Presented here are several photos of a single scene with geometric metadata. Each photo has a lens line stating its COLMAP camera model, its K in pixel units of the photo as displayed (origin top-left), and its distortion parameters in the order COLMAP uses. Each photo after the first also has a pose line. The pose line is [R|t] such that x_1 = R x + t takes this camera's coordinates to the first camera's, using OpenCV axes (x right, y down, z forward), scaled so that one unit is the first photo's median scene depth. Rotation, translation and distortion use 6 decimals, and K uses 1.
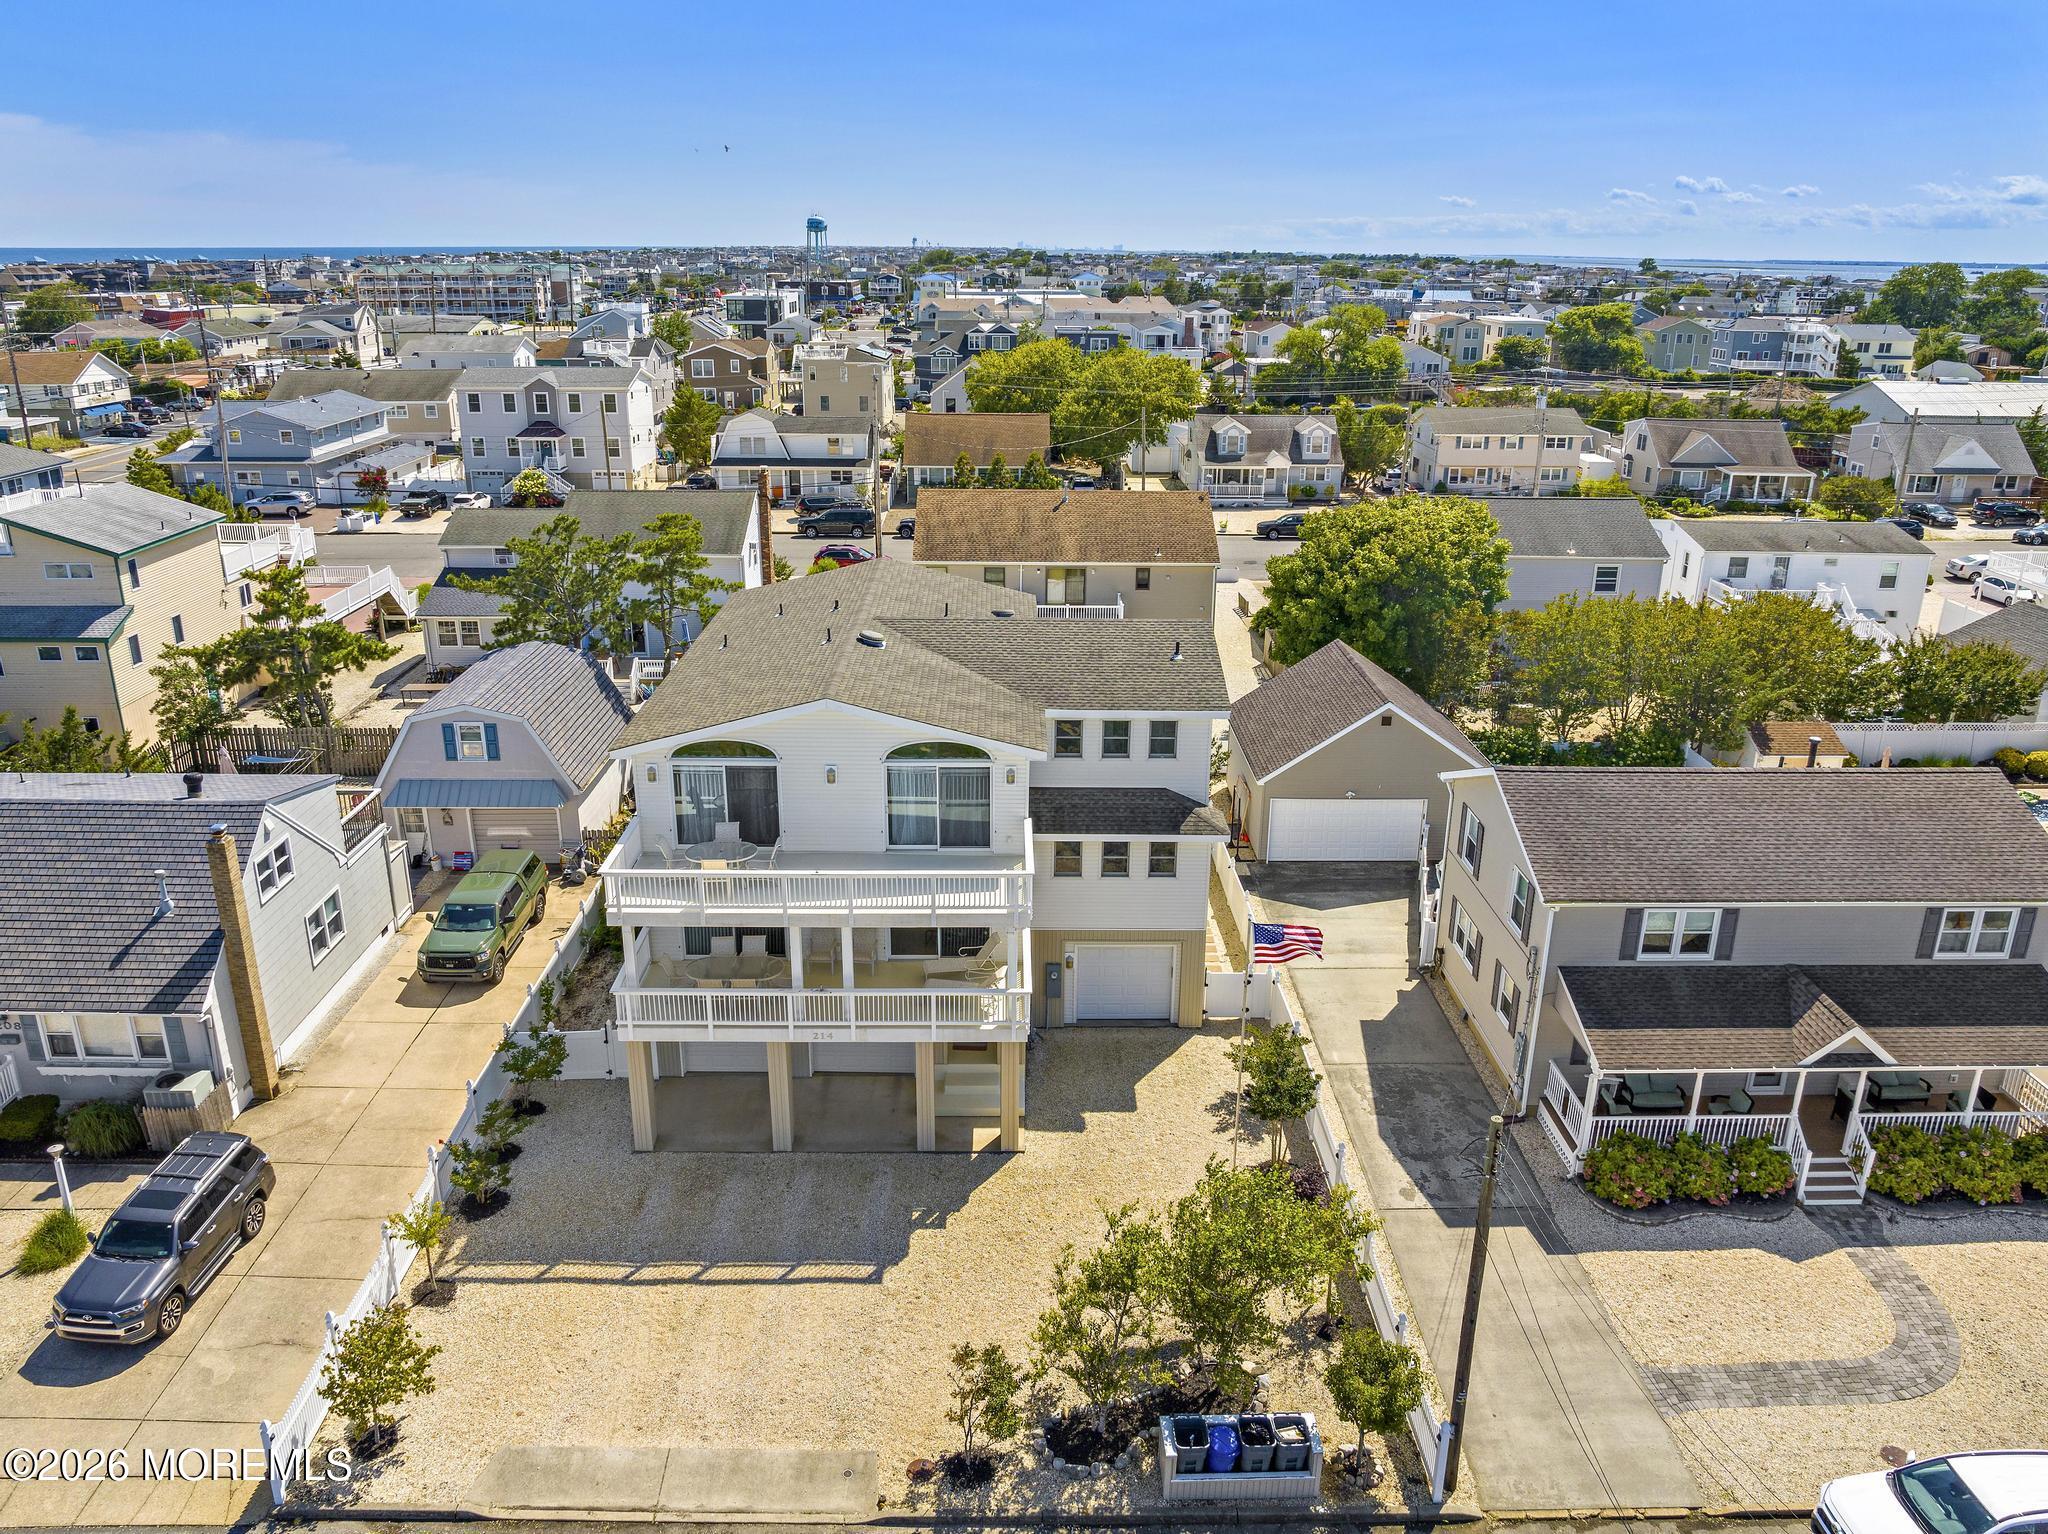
lens RADIAL K [[1470.7, 0, 1024.0], [0, 1470.7, 767.0], [0, 0, 1]] dist [-0.031749, -0.004405]
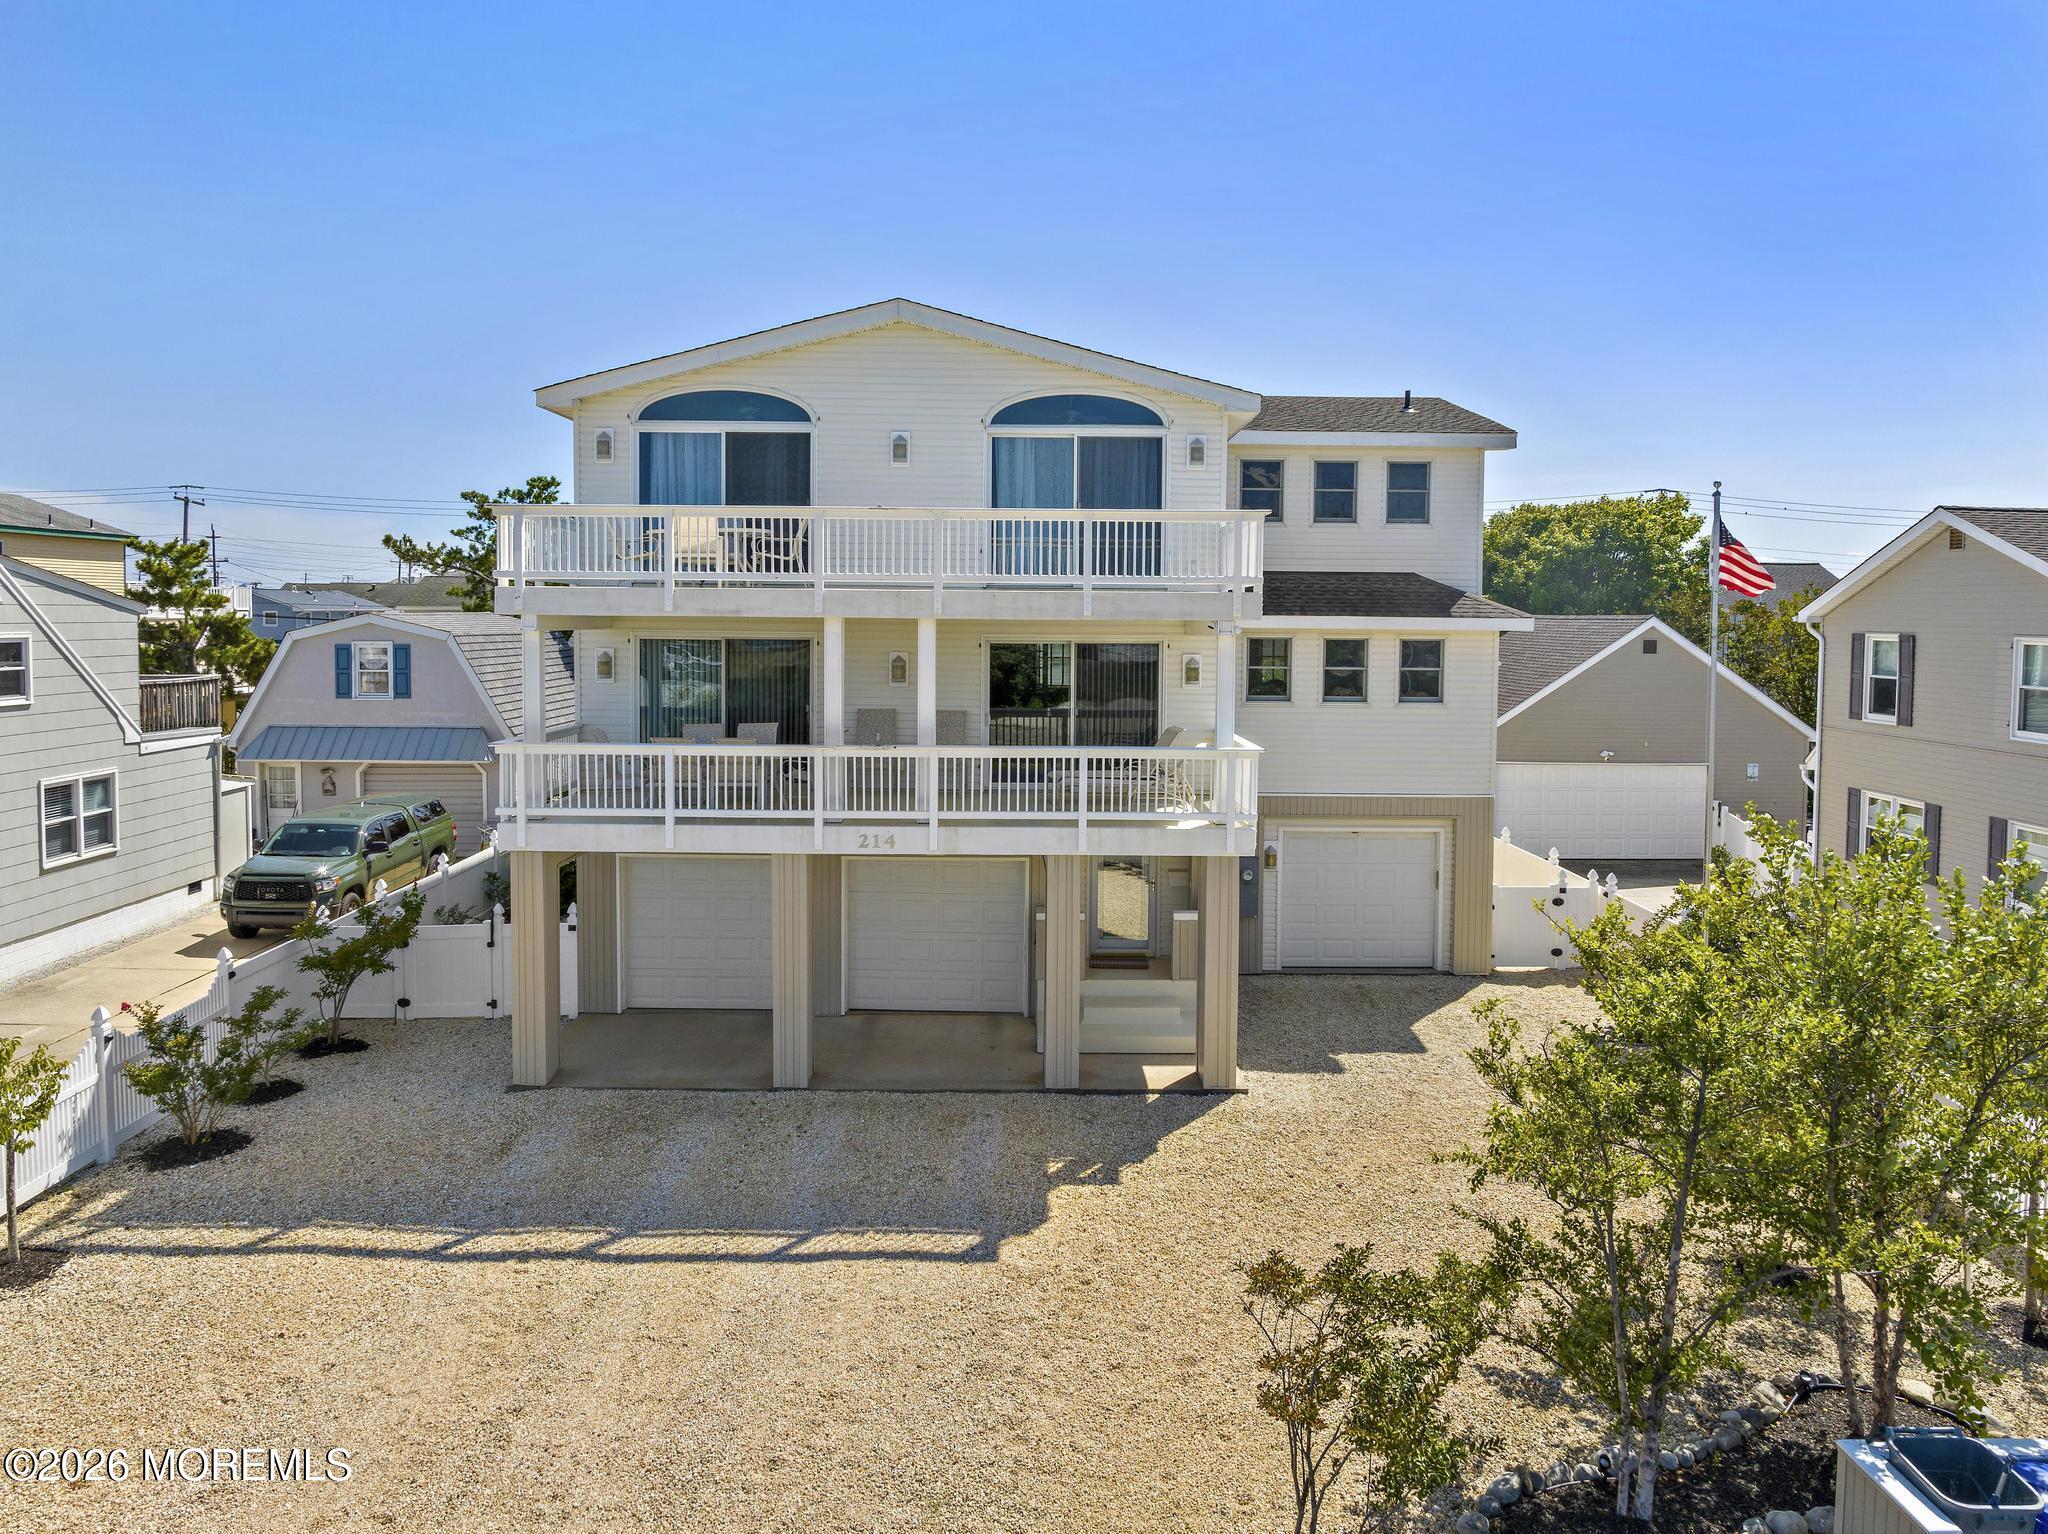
lens RADIAL K [[1468.2, 0, 1020.3], [0, 1468.2, 690.1], [0, 0, 1]] dist [-0.024406, -0.001627]
pose [[0.999947, -0.000995, -0.010256, -0.074355], [-0.001970, 0.958503, -0.285077, 0.268378], [0.010114, 0.285082, 0.958450, 0.442817]]
